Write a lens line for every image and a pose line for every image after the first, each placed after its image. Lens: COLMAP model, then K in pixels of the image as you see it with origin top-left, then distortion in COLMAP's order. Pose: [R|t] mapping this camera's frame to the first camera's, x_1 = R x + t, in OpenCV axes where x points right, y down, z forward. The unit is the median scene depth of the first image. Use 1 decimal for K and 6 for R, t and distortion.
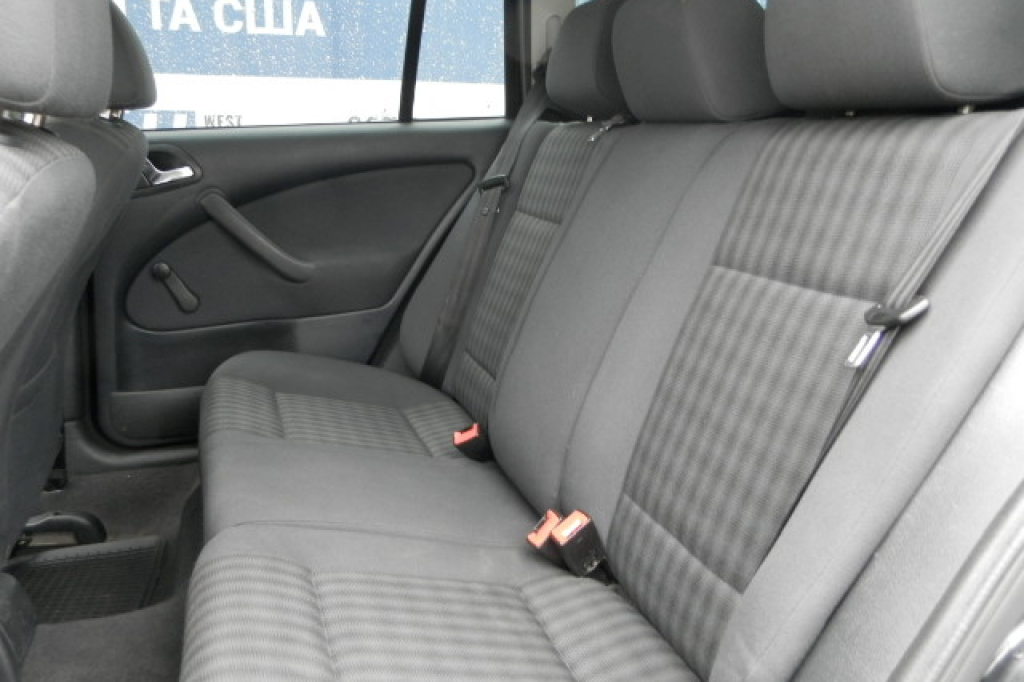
lens RADIAL K [[849.4, 0, 512.0], [0, 849.4, 341.0], [0, 0, 1]] dist [0.004431, -0.042774]
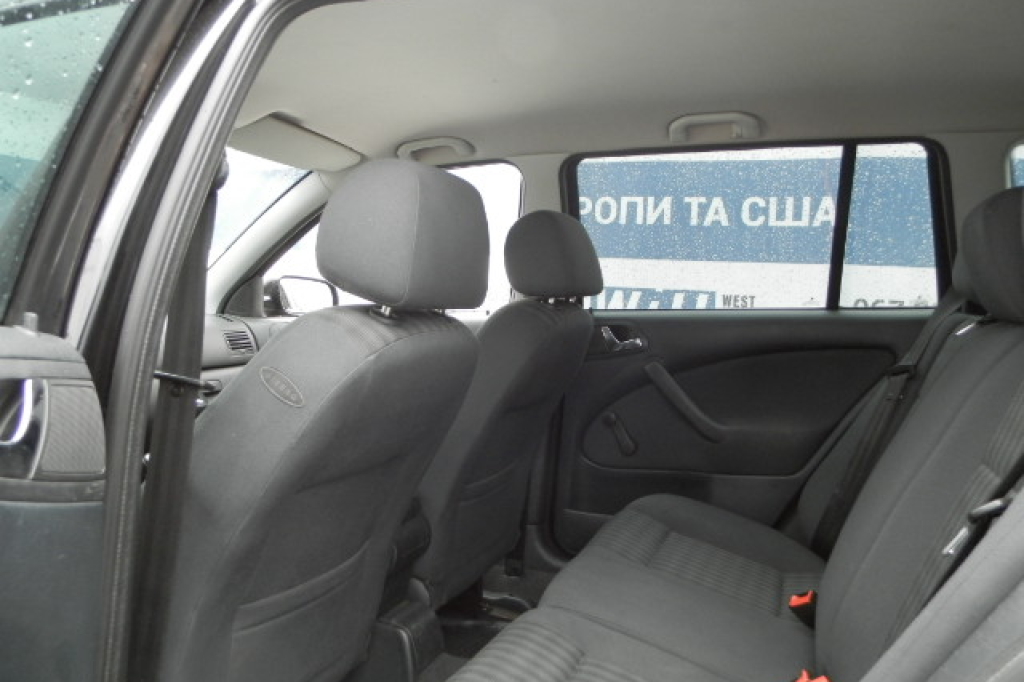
lens RADIAL K [[849.4, 0, 512.0], [0, 849.4, 341.0], [0, 0, 1]] dist [0.004431, -0.042774]
pose [[0.781078, 0.052448, -0.622227, 0.245057], [-0.174432, 0.975124, -0.136770, 0.002825], [0.599575, 0.215365, 0.770797, -0.083422]]
